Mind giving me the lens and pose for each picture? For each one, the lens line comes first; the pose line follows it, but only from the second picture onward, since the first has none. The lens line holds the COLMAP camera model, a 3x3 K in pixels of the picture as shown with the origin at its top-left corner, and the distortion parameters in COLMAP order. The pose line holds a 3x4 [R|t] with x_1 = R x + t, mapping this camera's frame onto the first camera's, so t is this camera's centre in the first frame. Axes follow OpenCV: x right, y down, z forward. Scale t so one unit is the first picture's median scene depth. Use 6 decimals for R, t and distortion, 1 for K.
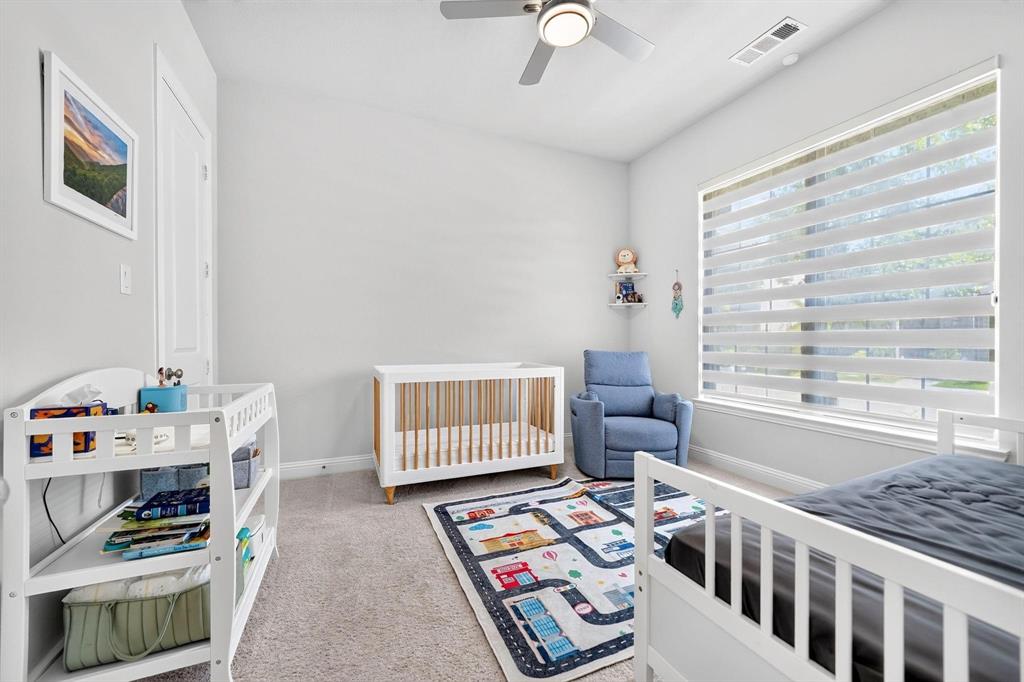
lens RADIAL K [[405.3, 0, 510.4], [0, 405.3, 351.1], [0, 0, 1]] dist [-0.002858, -0.000162]
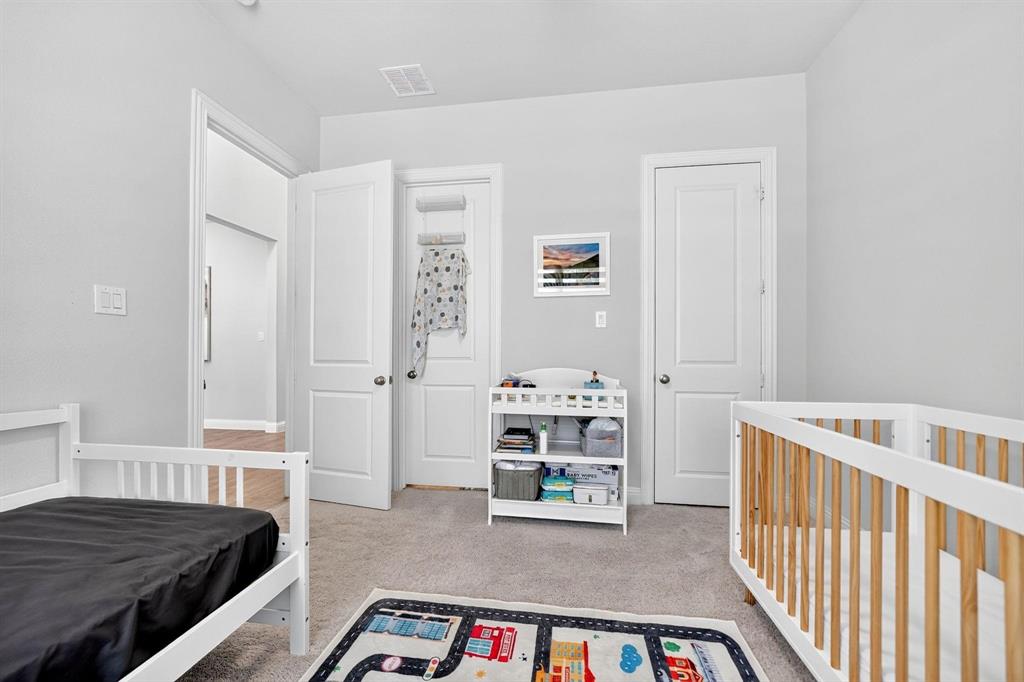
lens RADIAL K [[405.3, 0, 510.4], [0, 405.3, 351.1], [0, 0, 1]] dist [-0.002858, -0.000162]
pose [[-0.521875, -0.000739, -0.853021, 0.734282], [-0.021962, 0.999680, 0.012570, -0.052172], [0.852739, 0.025294, -0.521724, 1.534222]]
